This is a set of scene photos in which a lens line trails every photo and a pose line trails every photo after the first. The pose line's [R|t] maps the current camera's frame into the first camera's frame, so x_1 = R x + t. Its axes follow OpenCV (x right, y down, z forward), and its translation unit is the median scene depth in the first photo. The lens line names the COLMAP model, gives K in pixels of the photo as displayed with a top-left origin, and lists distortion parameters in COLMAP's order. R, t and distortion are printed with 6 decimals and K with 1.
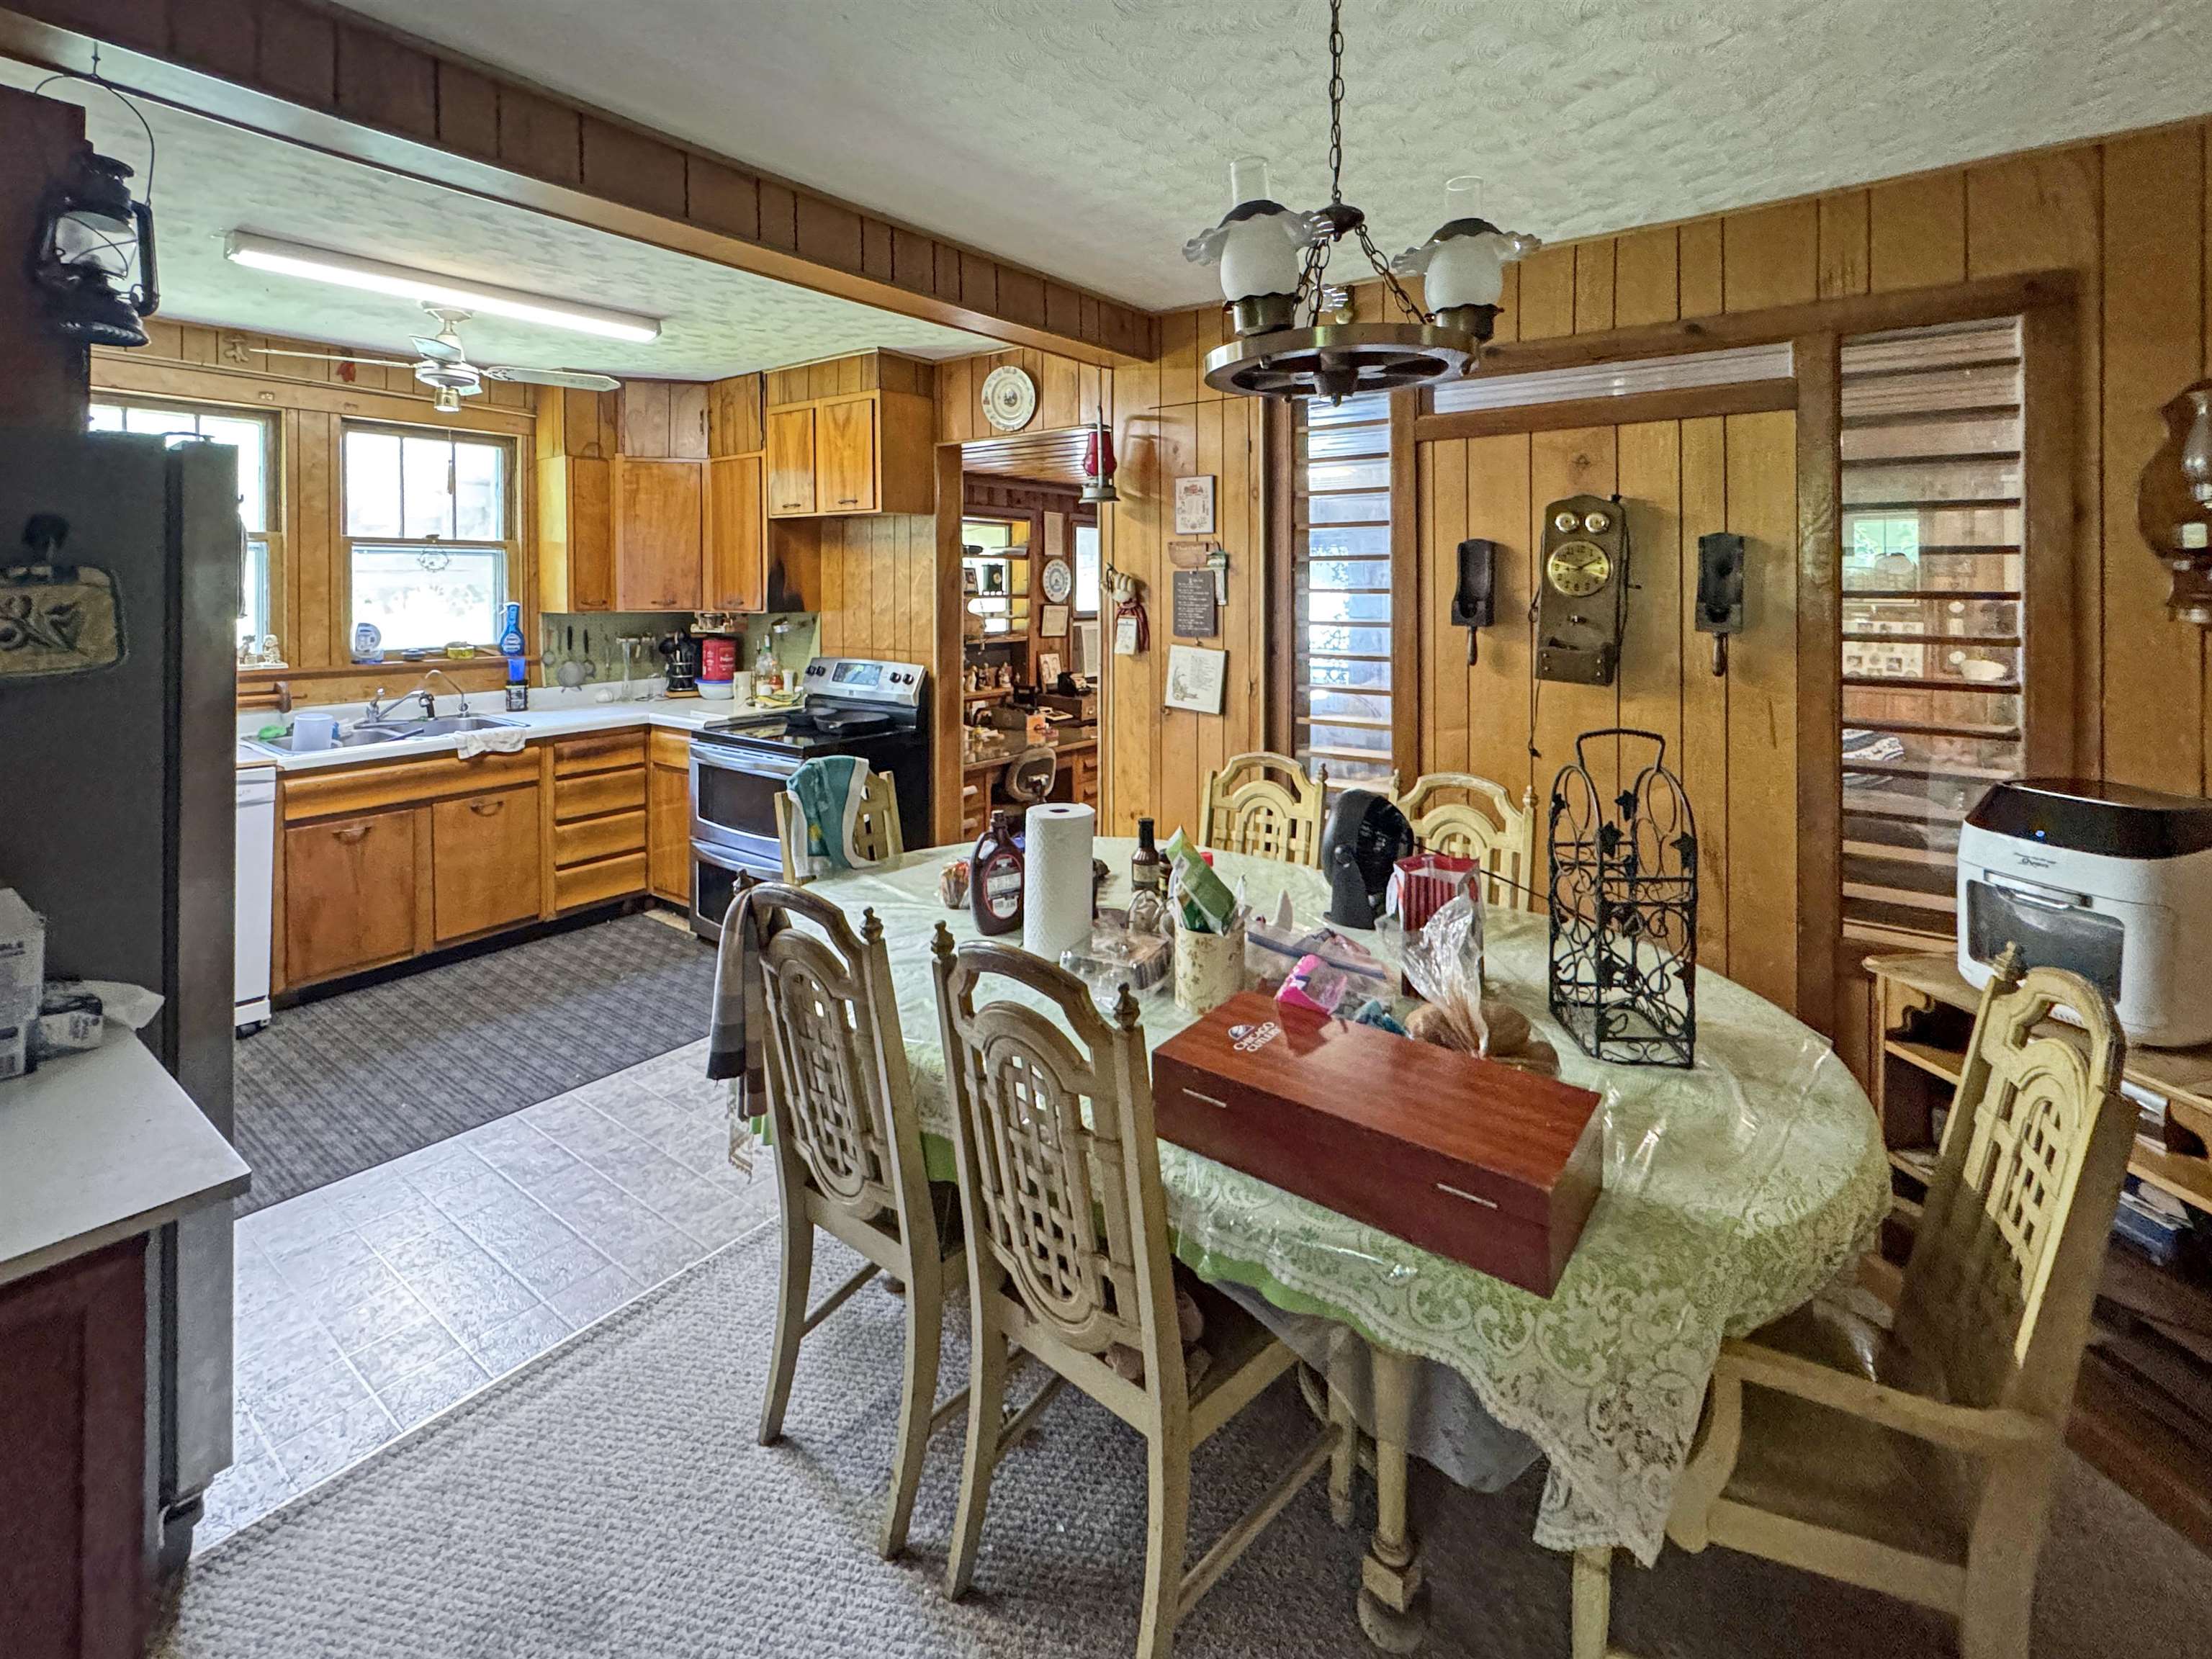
lens RADIAL K [[1036.4, 0, 1081.8], [0, 1036.4, 583.6], [0, 0, 1]] dist [0.003302, 0.000270]
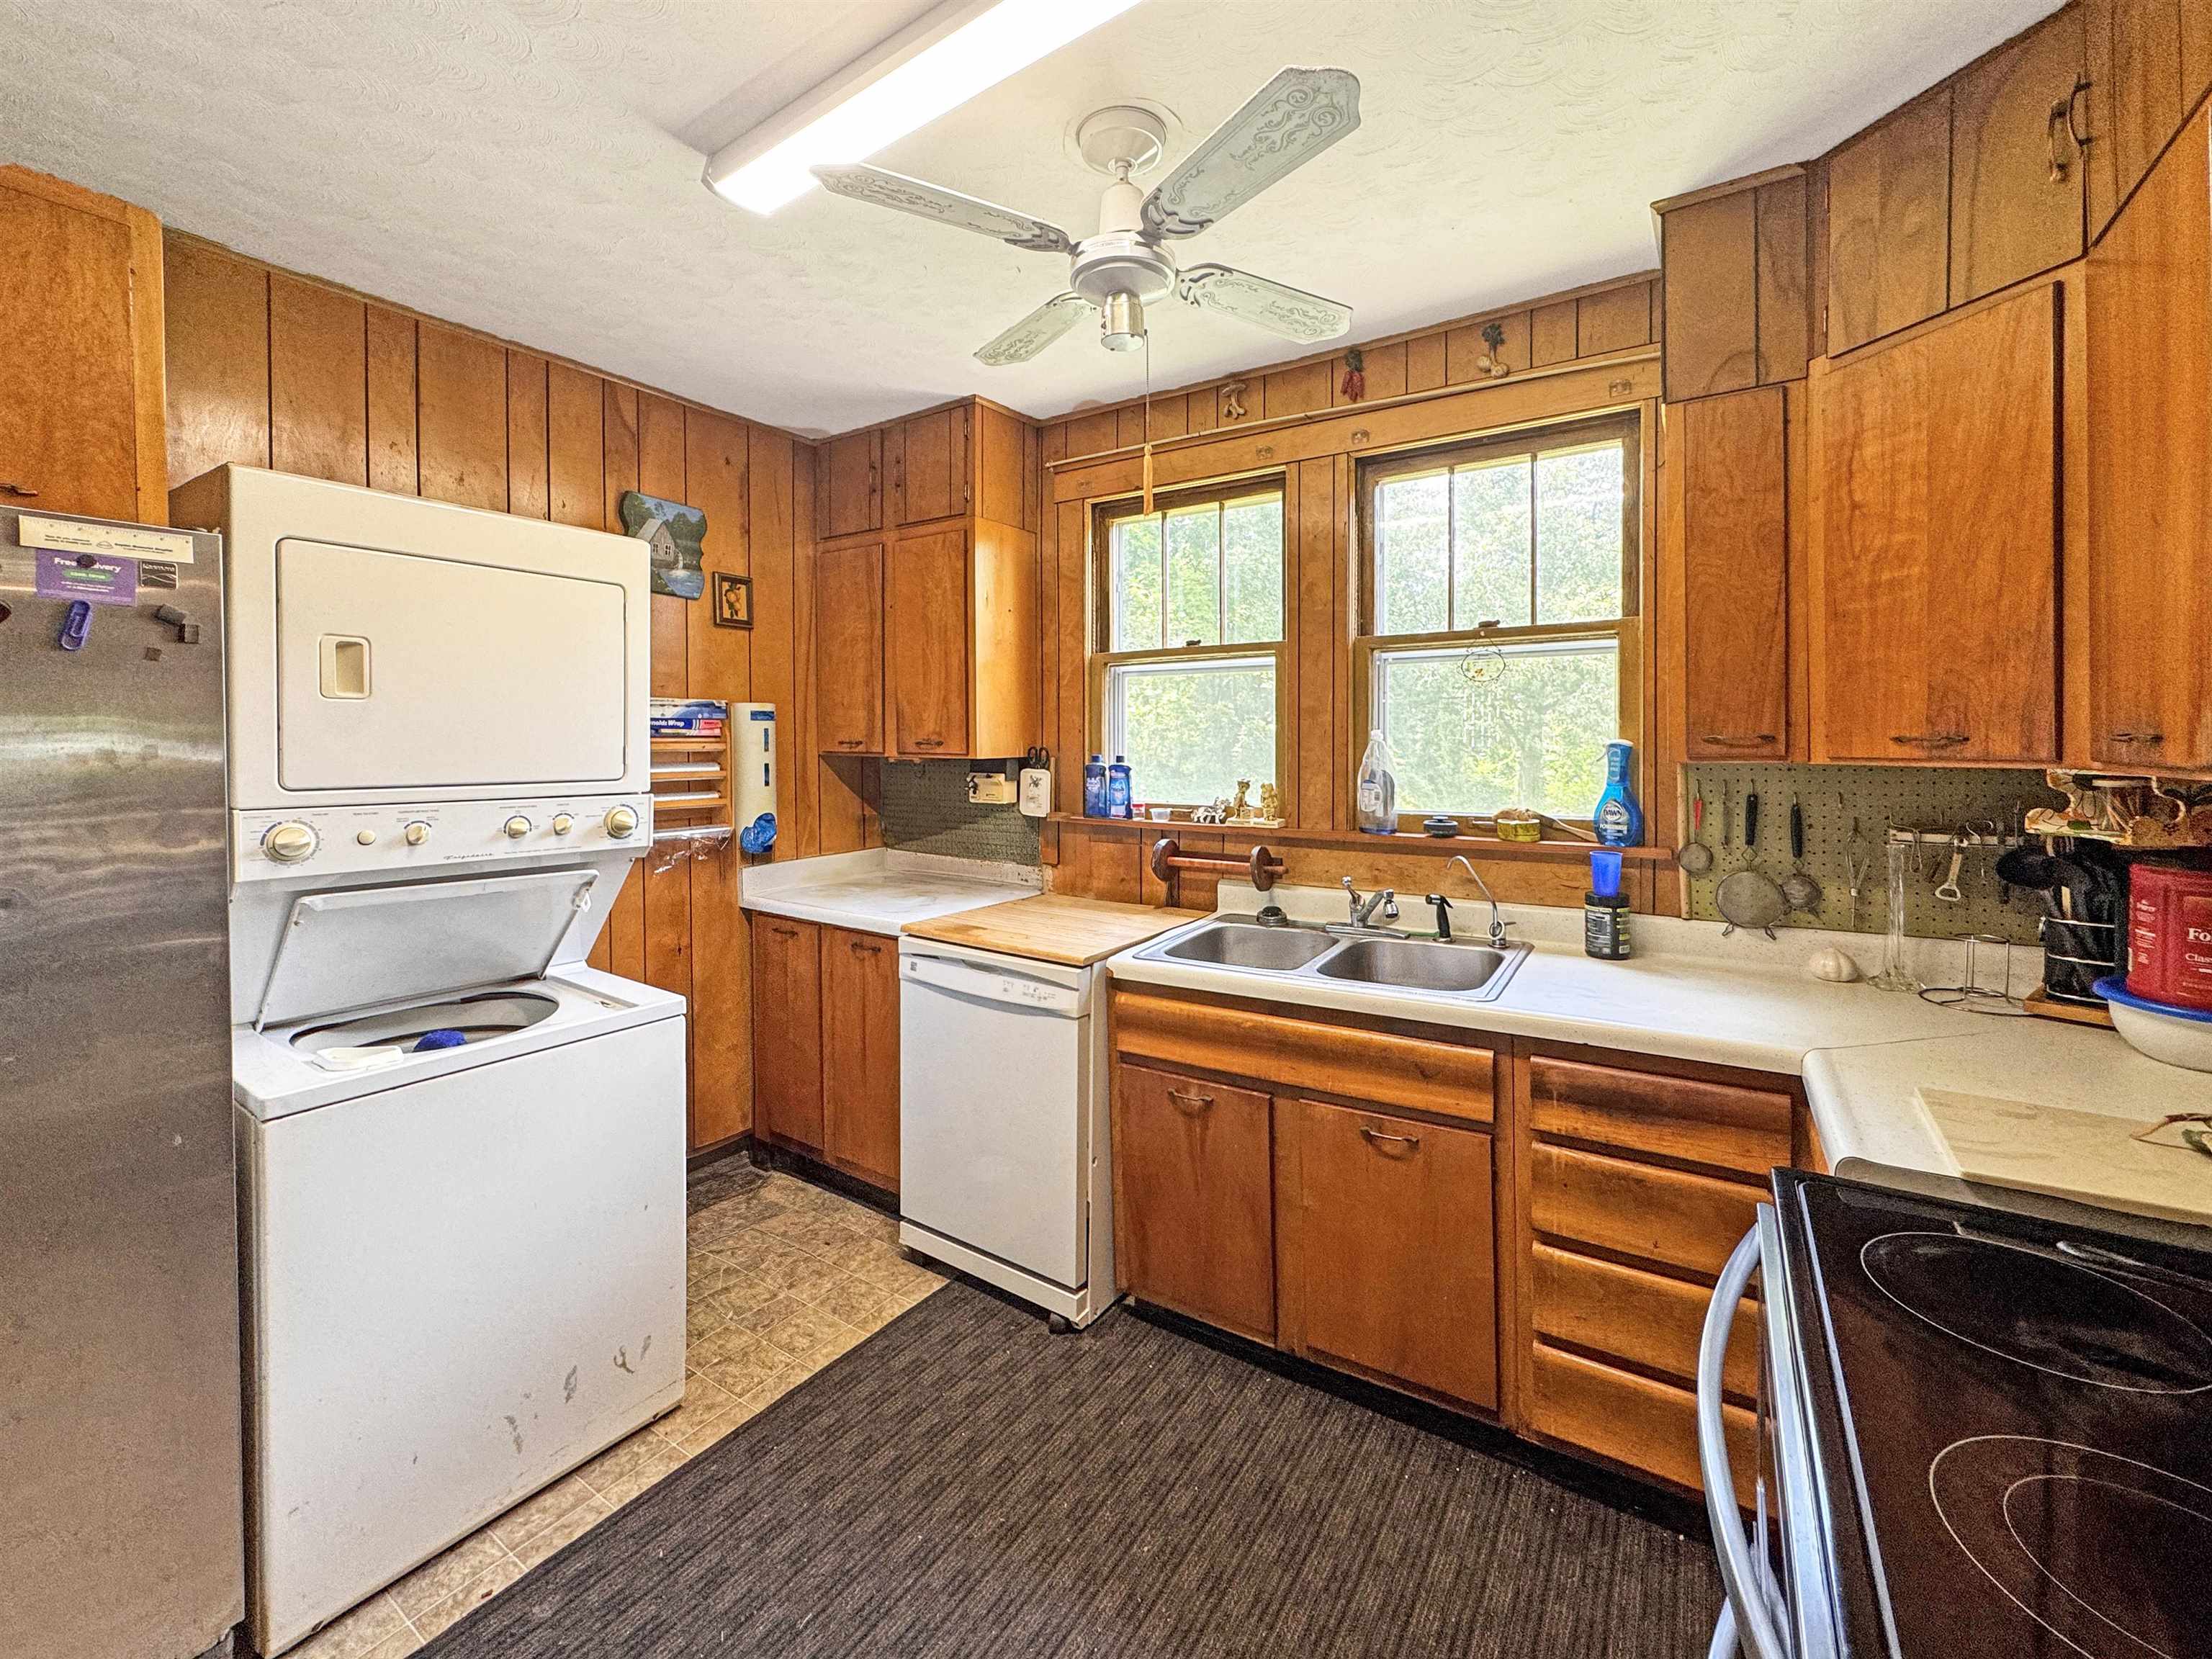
lens RADIAL K [[920.2, 0, 1111.3], [0, 920.2, 759.1], [0, 0, 1]] dist [-0.003237, 0.001005]
pose [[0.075486, 0.019664, -0.996953, -0.128757], [0.006871, 0.999772, 0.020240, 0.018096], [0.997123, -0.008378, 0.075334, 0.760476]]
